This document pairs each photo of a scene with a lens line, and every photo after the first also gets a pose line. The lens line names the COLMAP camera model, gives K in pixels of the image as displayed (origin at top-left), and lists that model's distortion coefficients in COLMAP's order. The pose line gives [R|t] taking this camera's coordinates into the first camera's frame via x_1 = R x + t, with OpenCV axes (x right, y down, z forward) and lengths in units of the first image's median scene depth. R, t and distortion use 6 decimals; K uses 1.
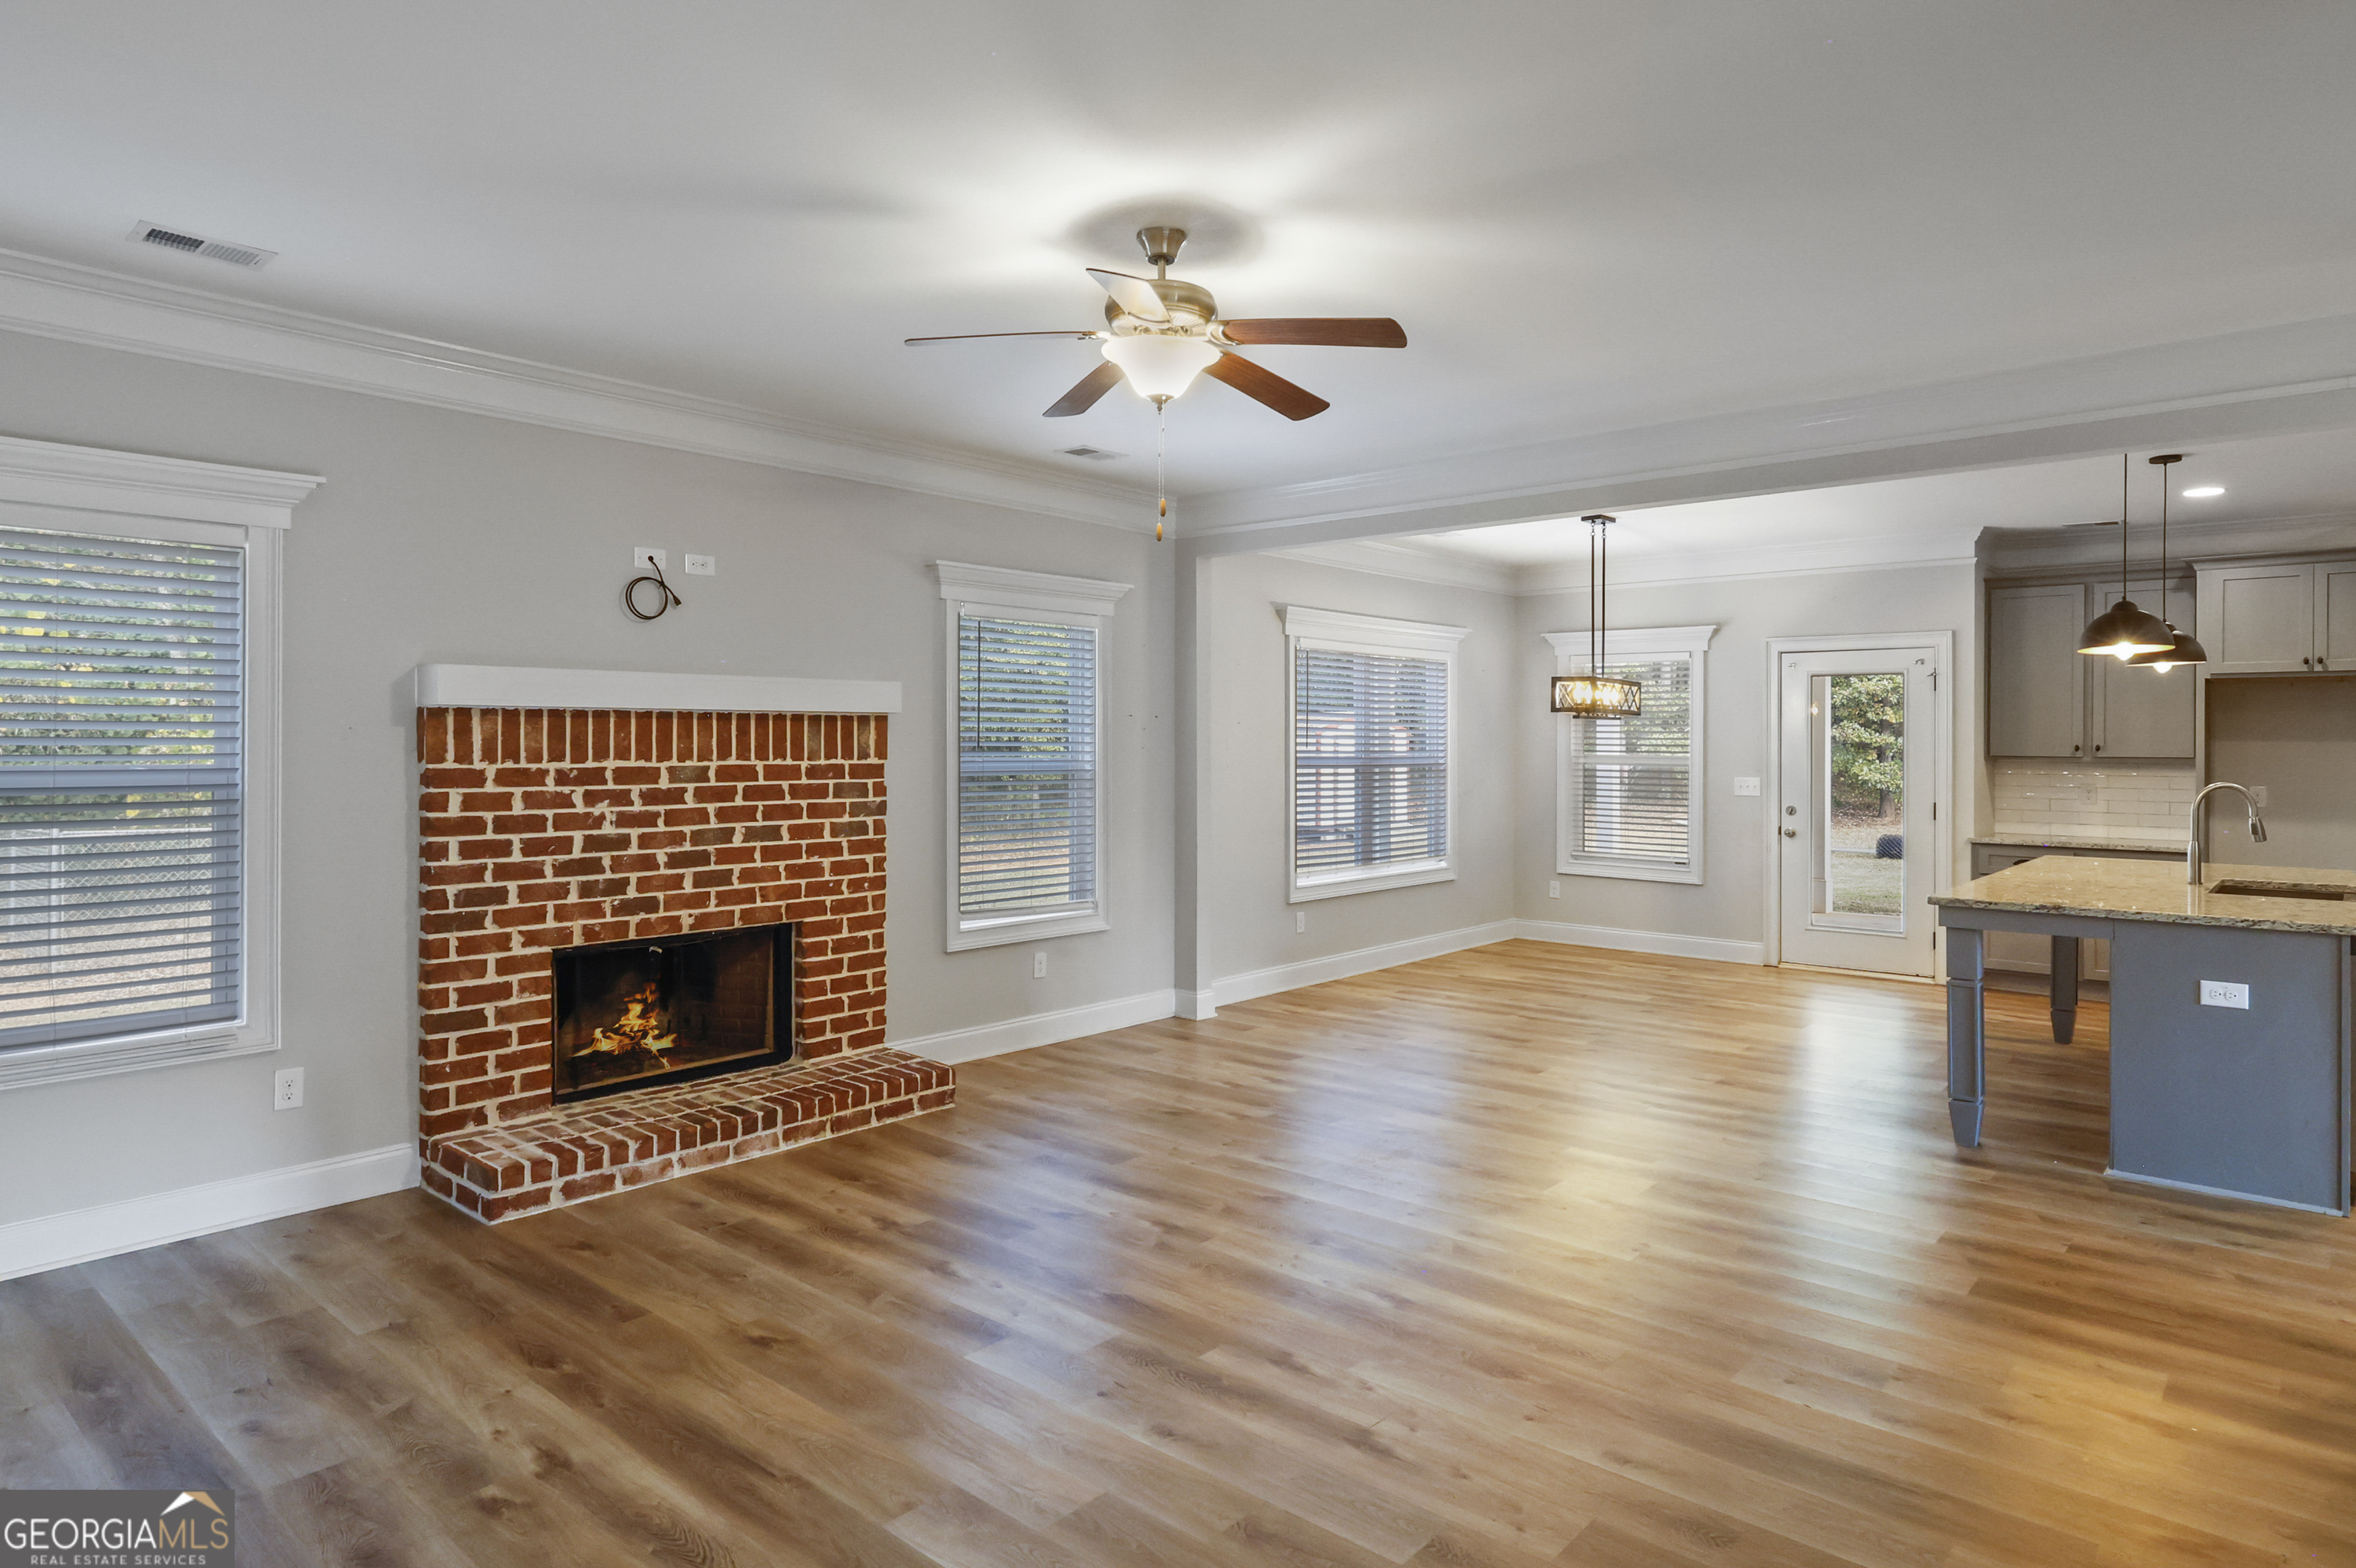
lens RADIAL K [[1319.7, 0, 1248.3], [0, 1319.7, 739.1], [0, 0, 1]] dist [0.003310, -0.000688]
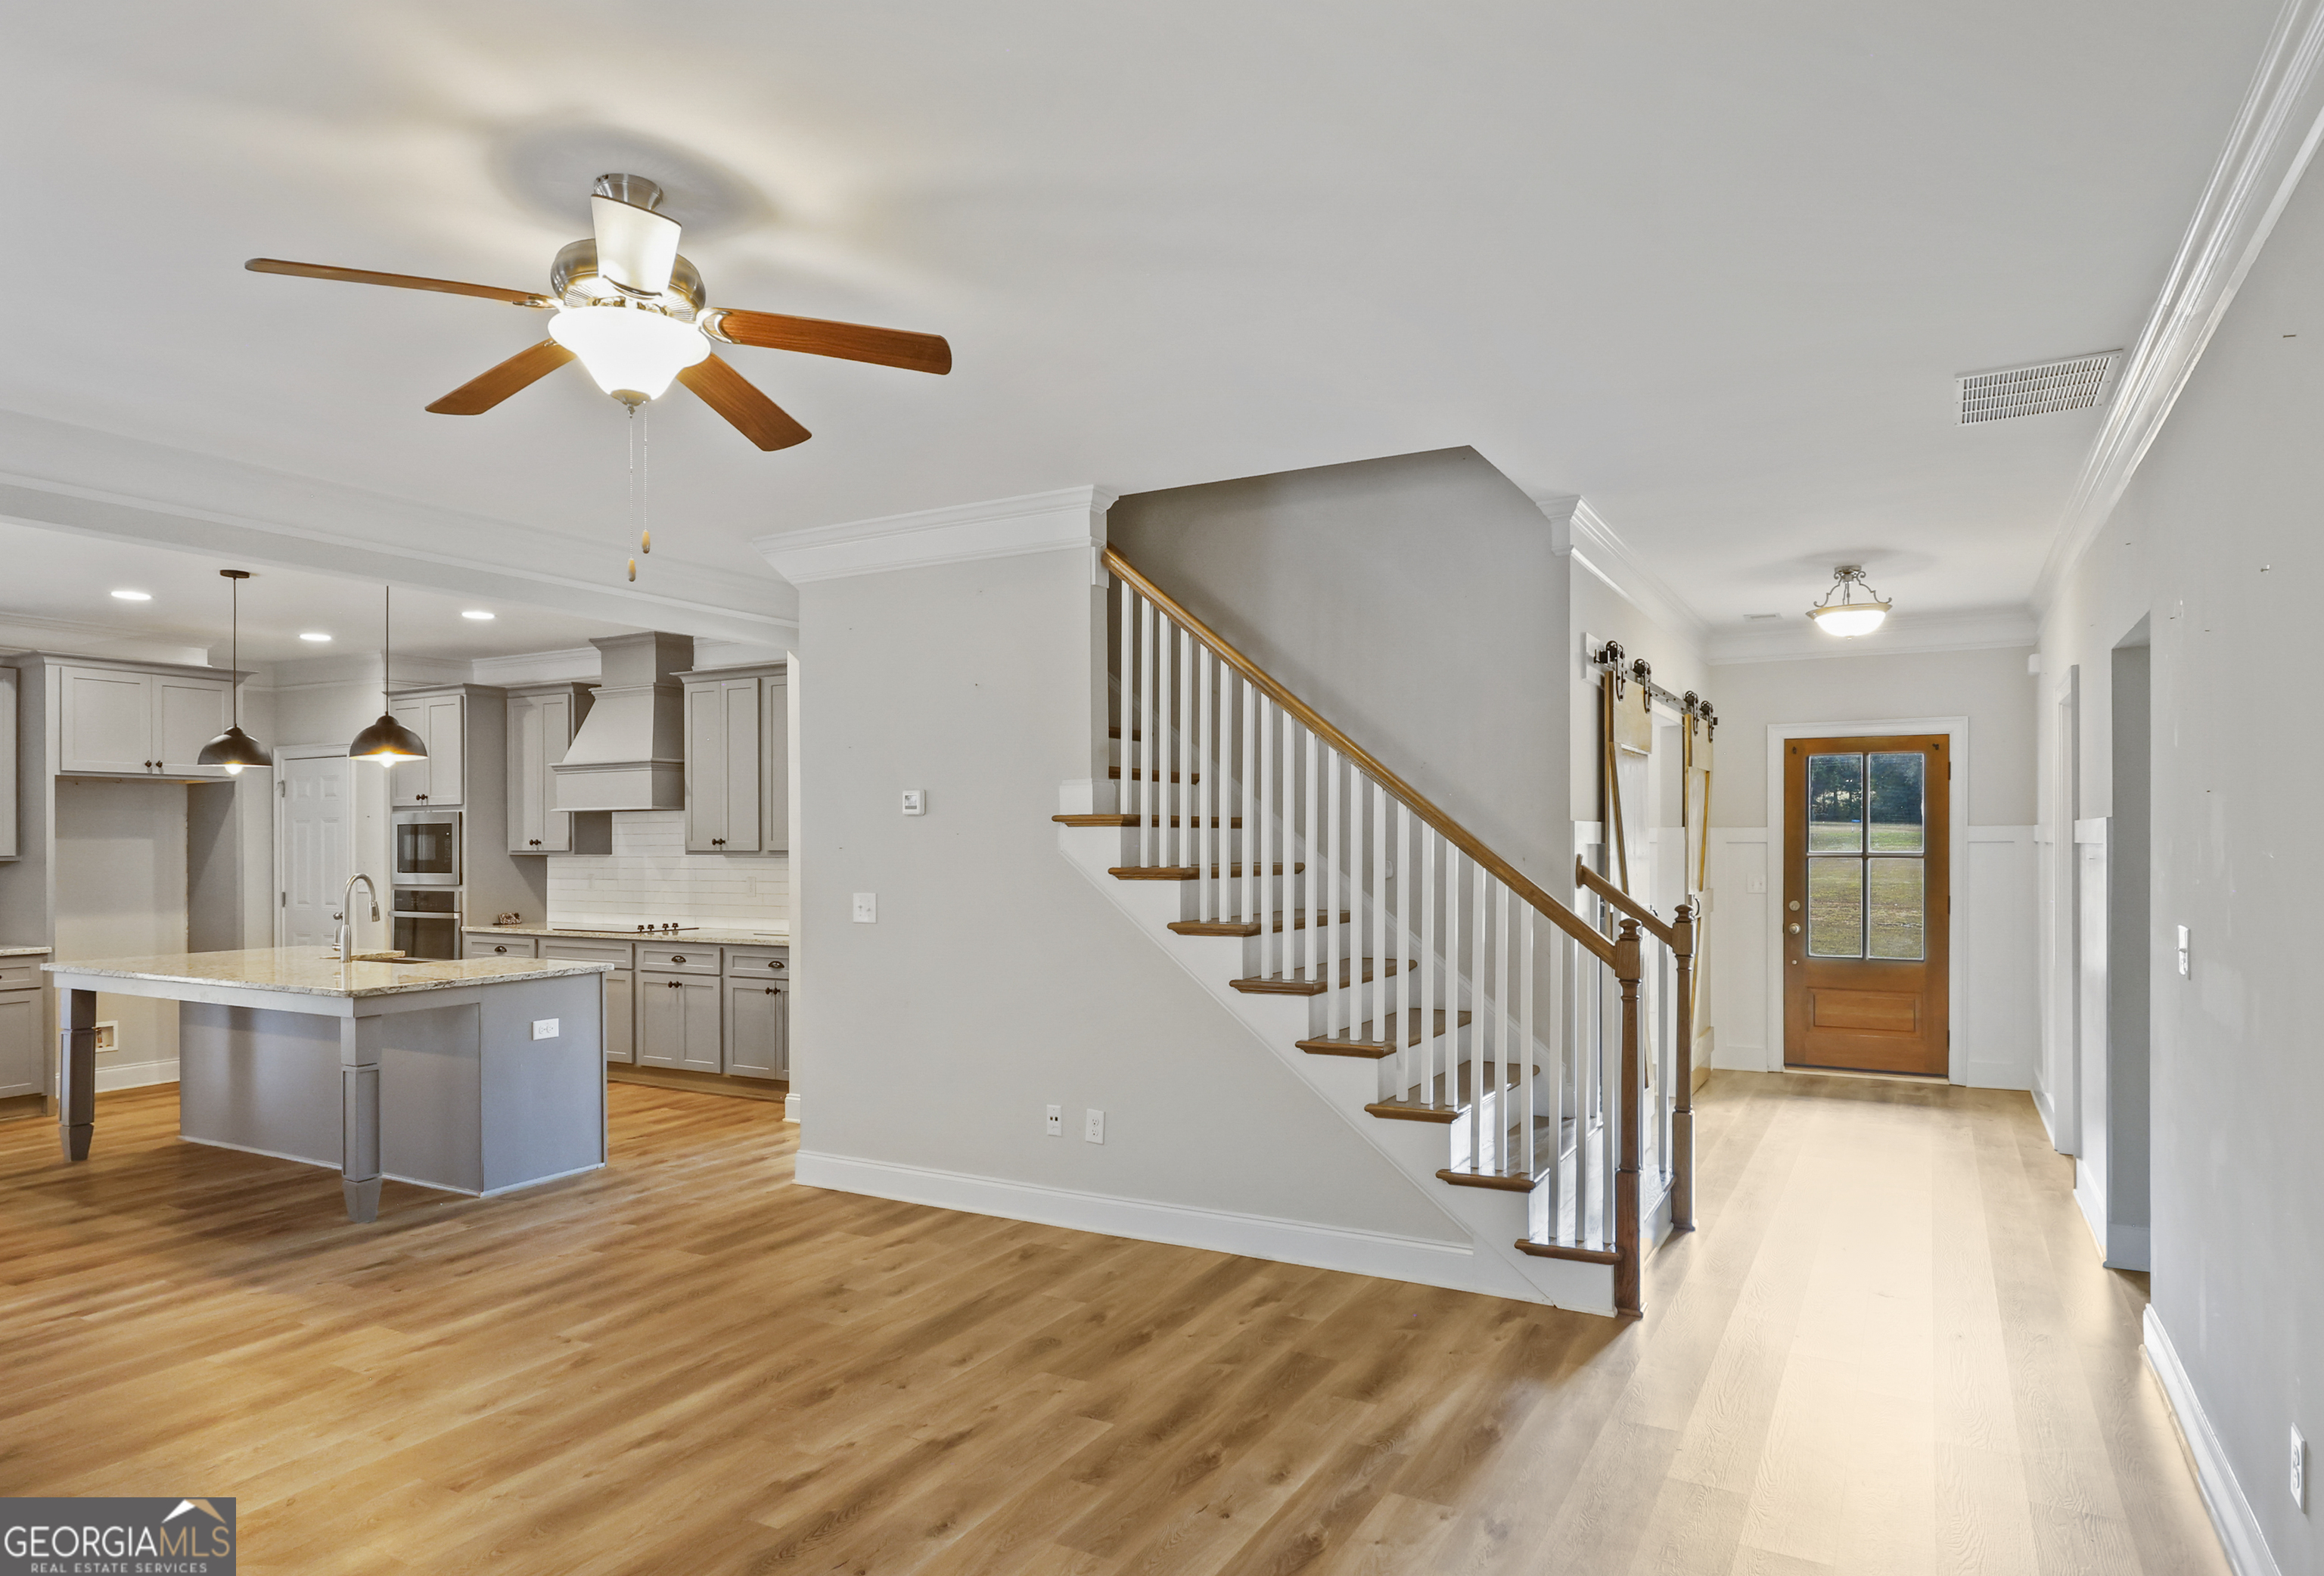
lens RADIAL K [[1349.7, 0, 1118.0], [0, 1349.7, 844.2], [0, 0, 1]] dist [0.001488, 0.002062]
pose [[-0.153273, -0.006652, 0.988161, -0.822656], [0.001403, 0.999975, 0.006950, -0.000607], [-0.988183, 0.002452, -0.153260, 0.770792]]
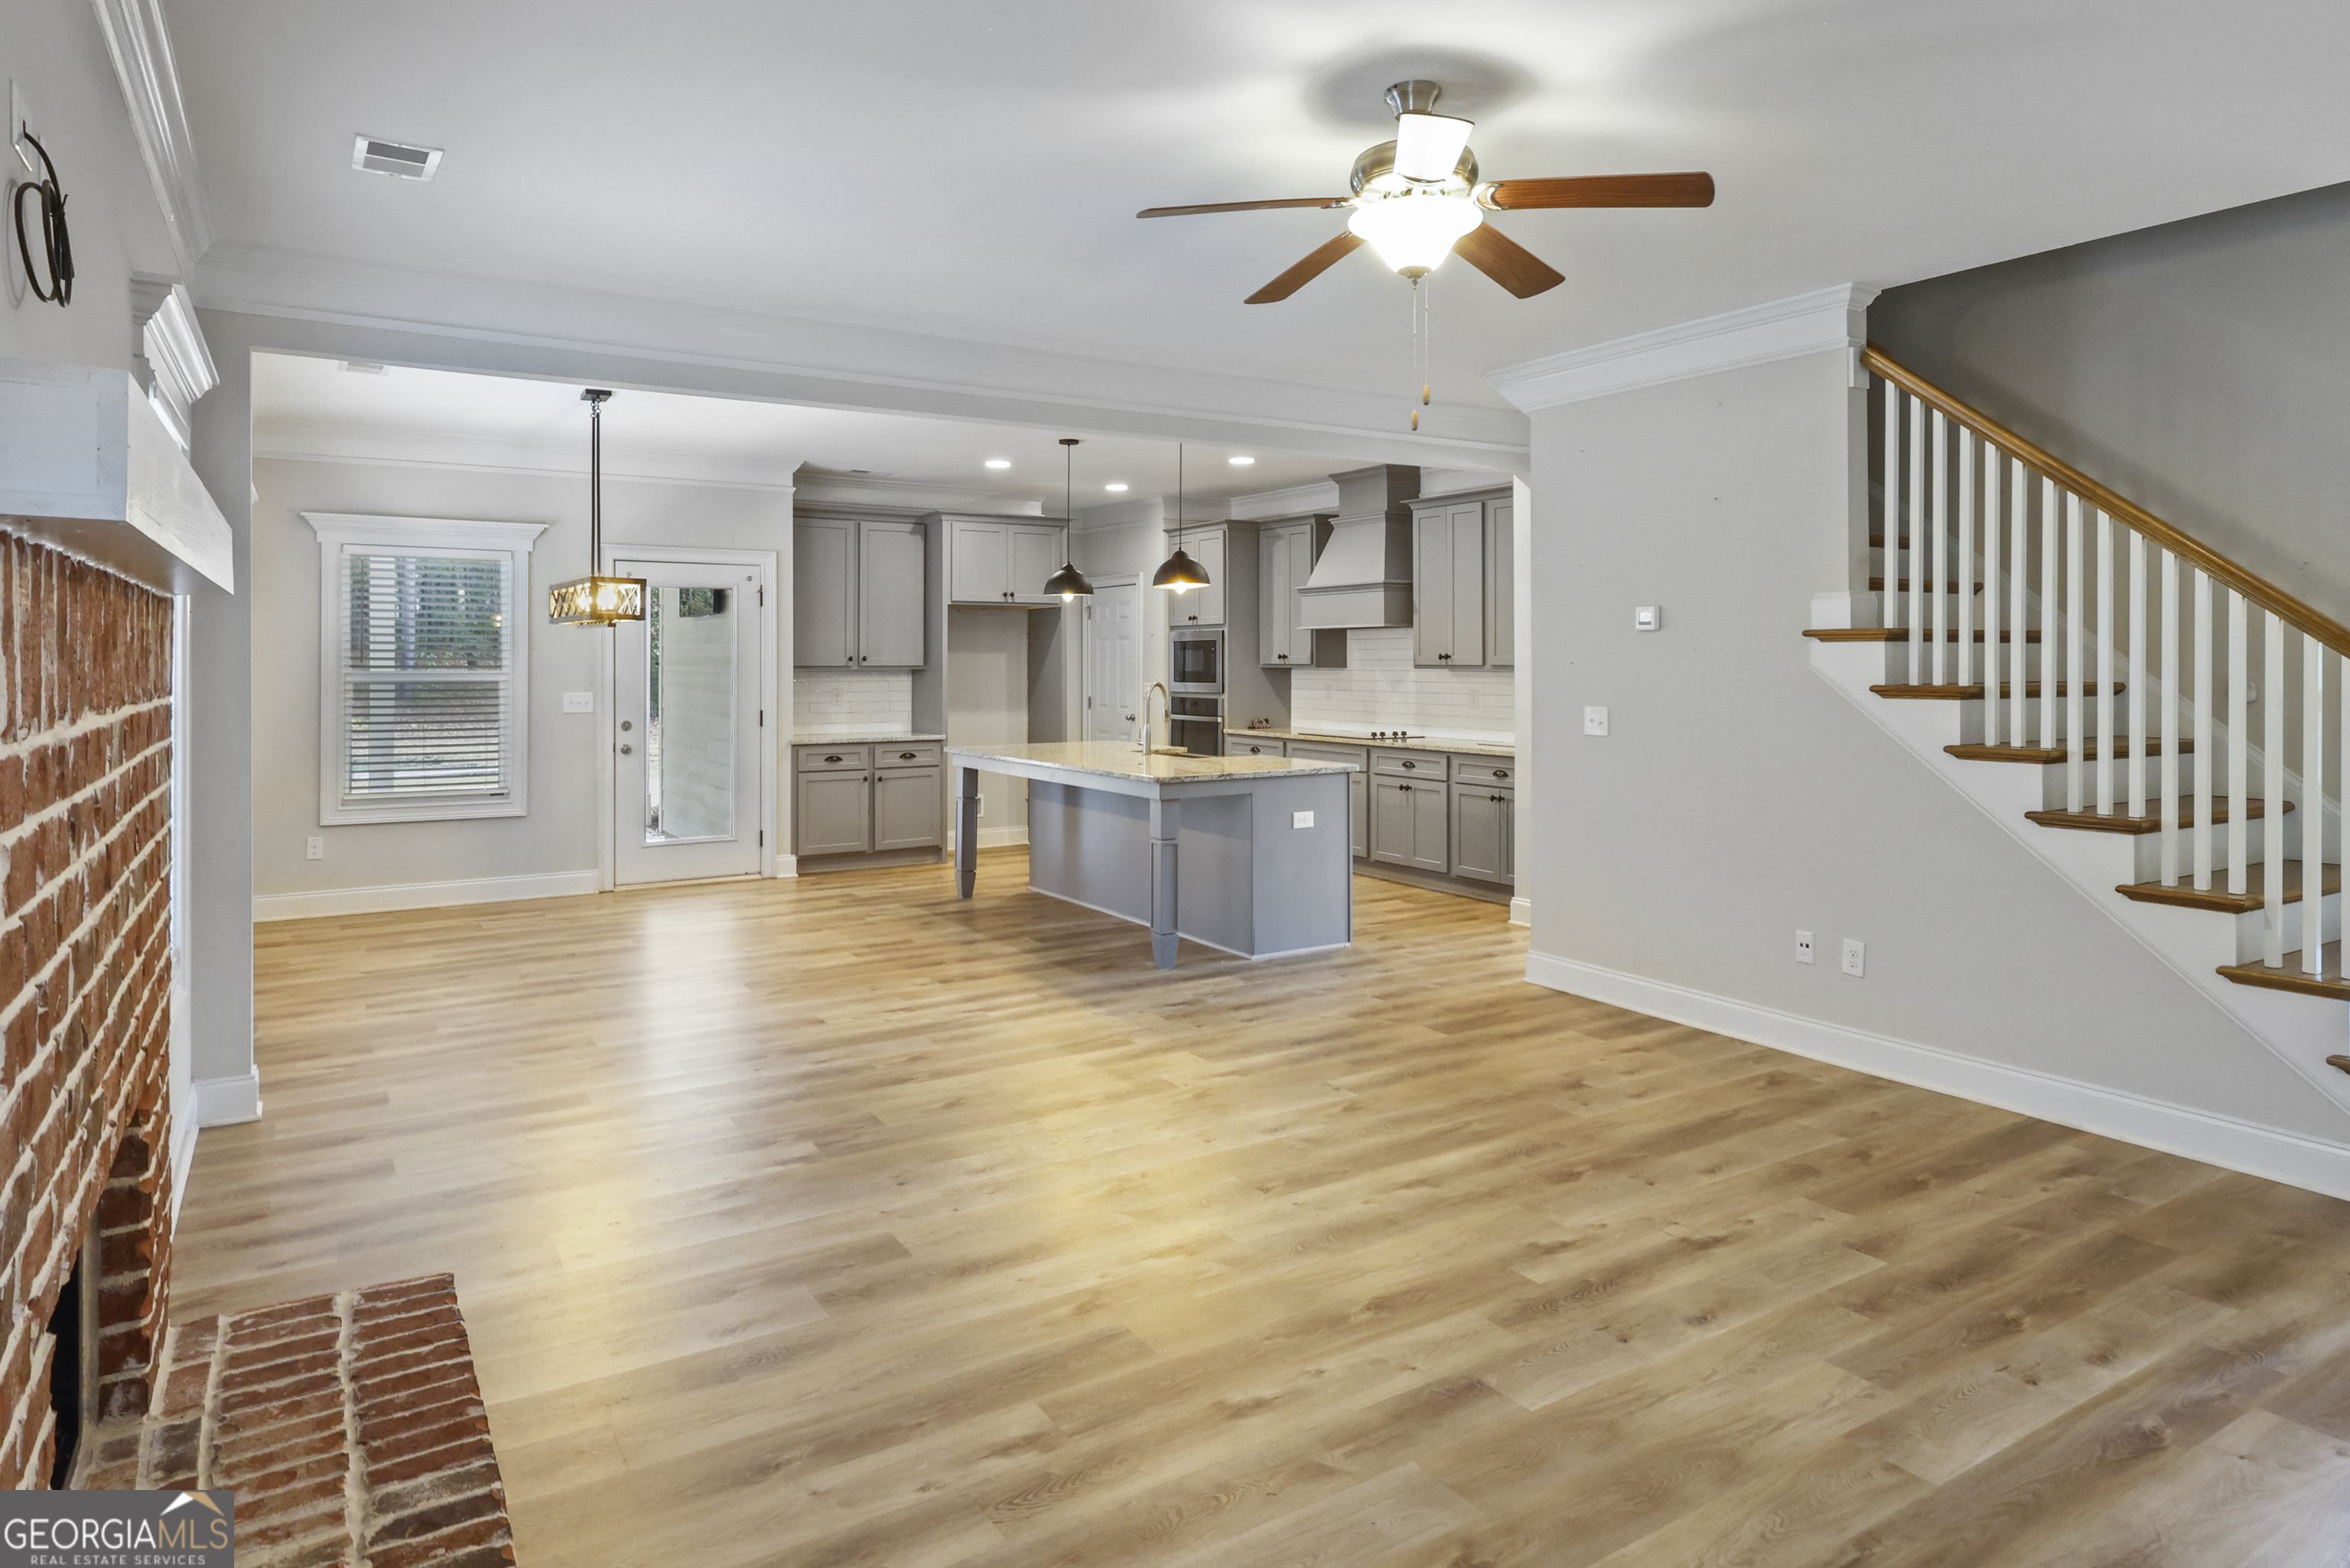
lens RADIAL K [[1316.5, 0, 1137.5], [0, 1316.5, 650.0], [0, 0, 1]] dist [0.003310, -0.000688]
pose [[0.339243, 0.000672, 0.940698, -0.893947], [0.000350, 1.000000, -0.000840, -0.000029], [-0.940699, 0.000614, 0.339243, 0.802211]]
